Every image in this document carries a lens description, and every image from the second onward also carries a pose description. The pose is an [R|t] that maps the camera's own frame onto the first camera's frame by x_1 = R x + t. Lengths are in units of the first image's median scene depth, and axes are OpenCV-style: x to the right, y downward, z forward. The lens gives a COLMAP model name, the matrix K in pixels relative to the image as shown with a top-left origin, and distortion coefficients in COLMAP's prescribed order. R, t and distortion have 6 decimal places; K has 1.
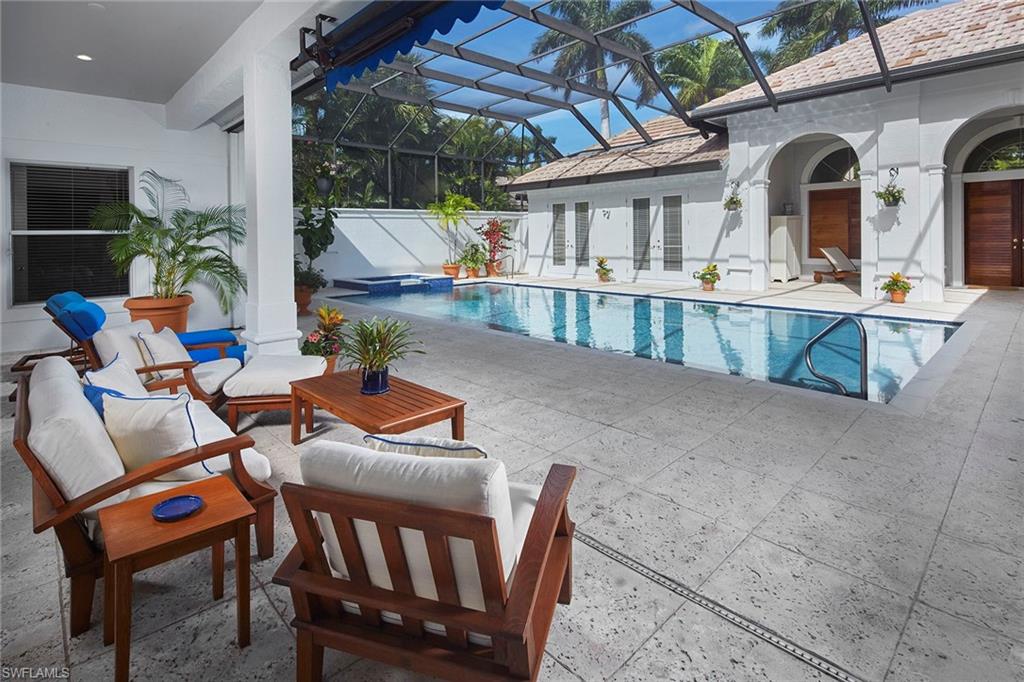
lens RADIAL K [[516.8, 0, 513.3], [0, 516.8, 241.0], [0, 0, 1]] dist [0.023619, -0.000209]
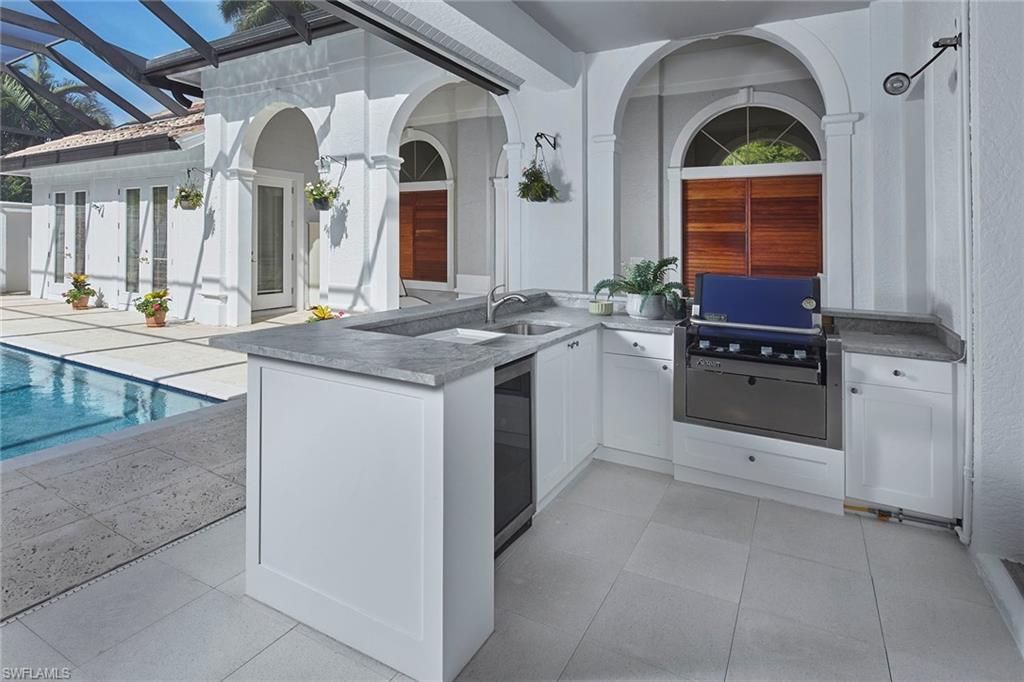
lens RADIAL K [[516.8, 0, 513.3], [0, 516.8, 241.0], [0, 0, 1]] dist [0.023619, -0.000209]
pose [[0.957891, 0.030482, 0.285511, 0.551661], [-0.027129, 0.999509, -0.015692, -0.016389], [-0.285849, 0.007286, 0.958247, 0.190884]]
